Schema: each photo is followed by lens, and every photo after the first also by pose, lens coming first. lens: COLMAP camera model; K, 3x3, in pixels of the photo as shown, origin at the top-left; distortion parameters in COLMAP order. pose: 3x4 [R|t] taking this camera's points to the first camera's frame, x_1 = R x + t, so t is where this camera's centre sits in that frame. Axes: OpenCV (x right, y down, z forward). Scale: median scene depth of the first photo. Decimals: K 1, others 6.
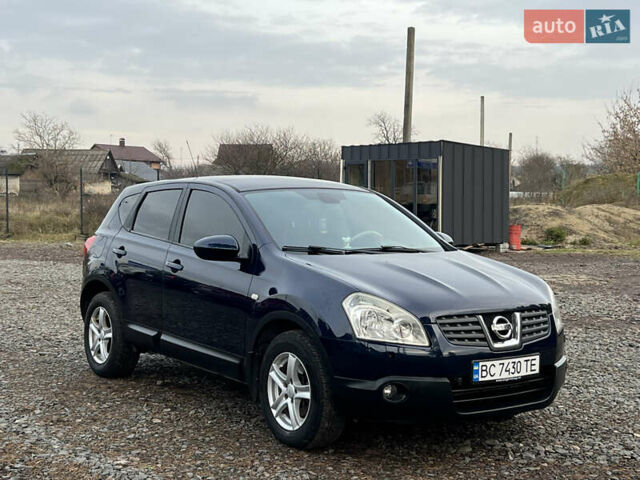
lens RADIAL K [[1027.6, 0, 320.0], [0, 1027.6, 240.0], [0, 0, 1]] dist [0.278341, -1.439374]
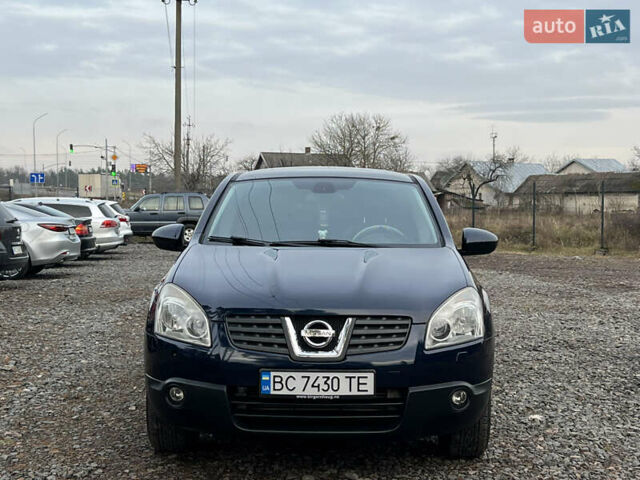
lens RADIAL K [[1027.6, 0, 320.0], [0, 1027.6, 240.0], [0, 0, 1]] dist [0.278341, -1.439374]
pose [[0.812278, 0.020561, -0.582908, 0.569646], [-0.031403, 0.999471, -0.008505, 0.014049], [0.582425, 0.025214, 0.812493, 0.285565]]
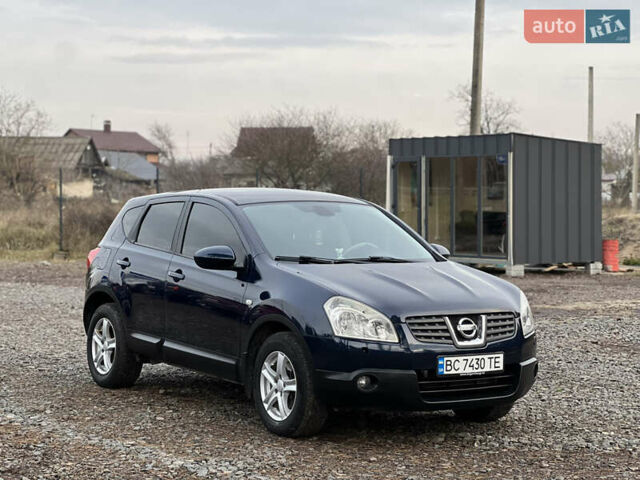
lens RADIAL K [[1476.8, 0, 320.0], [0, 1476.8, 240.0], [0, 0, 1]] dist [0.153229, 0.332760]
pose [[0.999018, 0.001113, -0.044302, 0.075821], [-0.001764, 0.999891, -0.014653, 0.011325], [0.044280, 0.014717, 0.998911, -0.526533]]
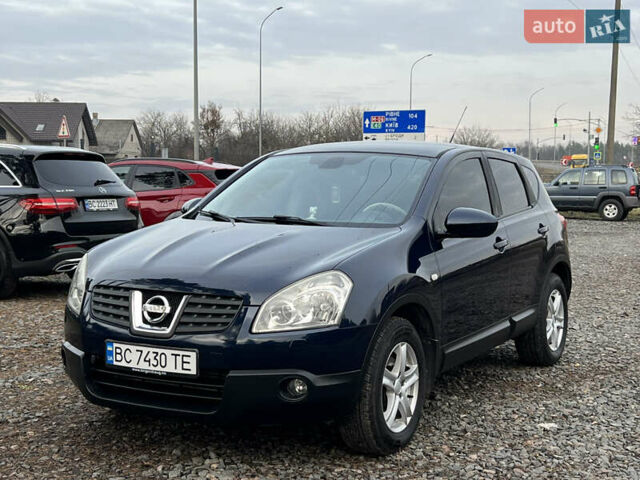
lens RADIAL K [[1027.6, 0, 320.0], [0, 1027.6, 240.0], [0, 0, 1]] dist [0.278341, -1.439374]
pose [[0.420088, 0.058009, -0.905627, 0.850894], [-0.053752, 0.997793, 0.038979, -0.009229], [0.905890, 0.032305, 0.422279, 0.665398]]
